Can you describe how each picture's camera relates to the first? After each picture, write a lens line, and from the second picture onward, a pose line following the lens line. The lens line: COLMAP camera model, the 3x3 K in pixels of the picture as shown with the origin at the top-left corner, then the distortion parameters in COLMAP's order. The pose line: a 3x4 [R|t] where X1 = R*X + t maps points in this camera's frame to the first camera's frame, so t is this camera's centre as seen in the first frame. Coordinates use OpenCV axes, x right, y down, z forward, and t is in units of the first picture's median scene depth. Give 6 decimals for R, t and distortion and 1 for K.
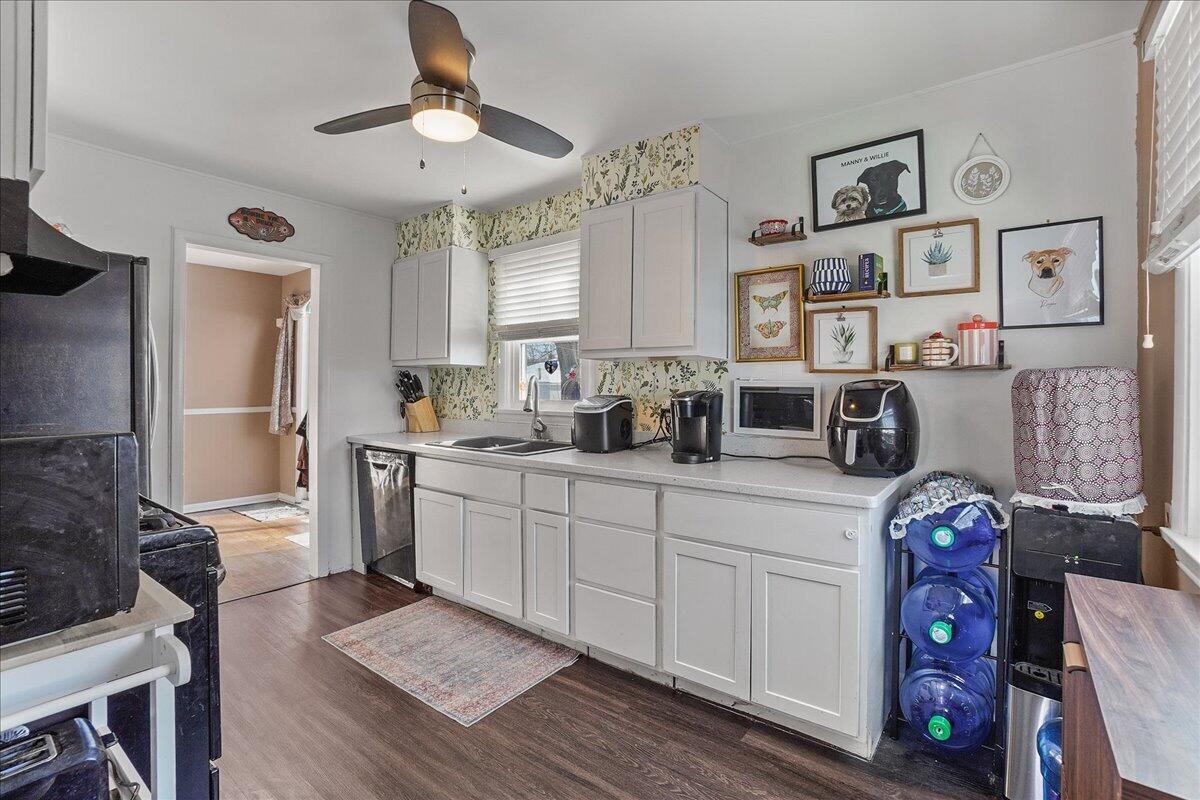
lens RADIAL K [[547.3, 0, 605.1], [0, 547.3, 399.9], [0, 0, 1]] dist [-0.054624, 0.022229]
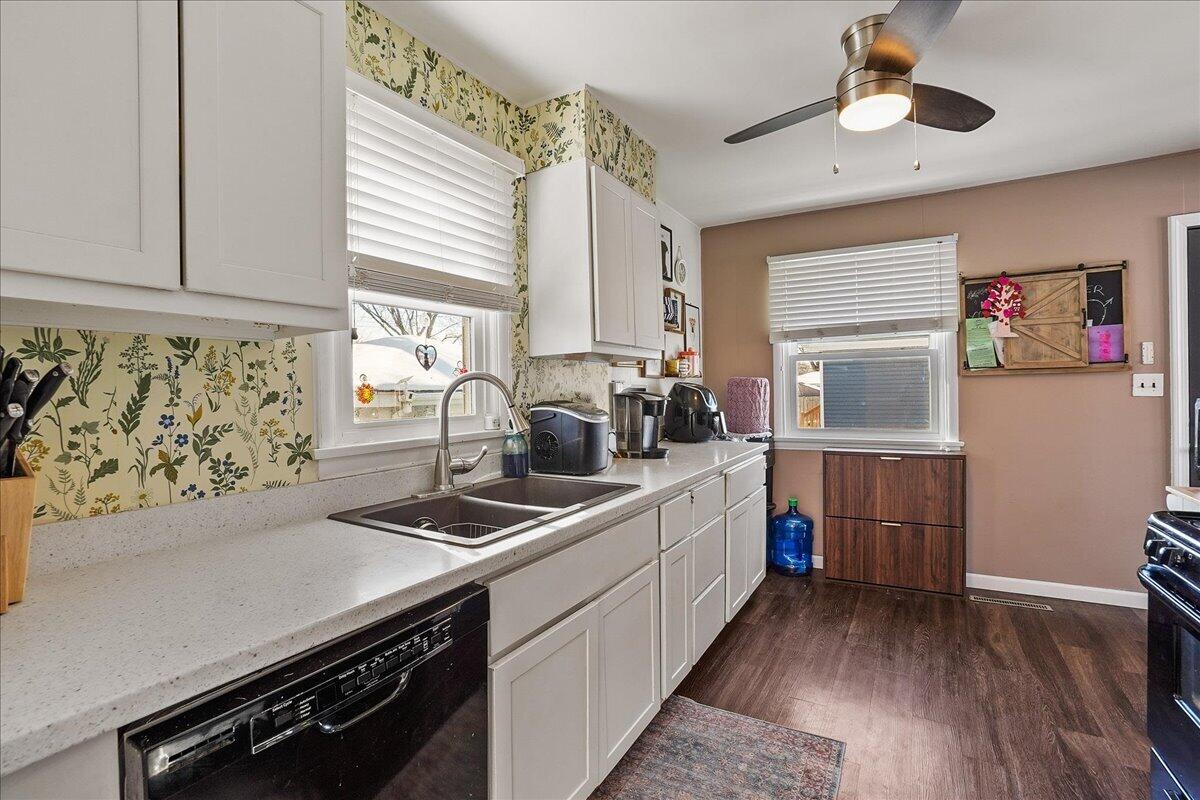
lens RADIAL K [[547.3, 0, 605.1], [0, 547.3, 399.9], [0, 0, 1]] dist [-0.054624, 0.022229]
pose [[-0.119136, -0.029868, 0.992429, -0.692266], [0.028949, 0.999018, 0.033541, -0.030805], [-0.992456, 0.032725, -0.118155, 0.929249]]
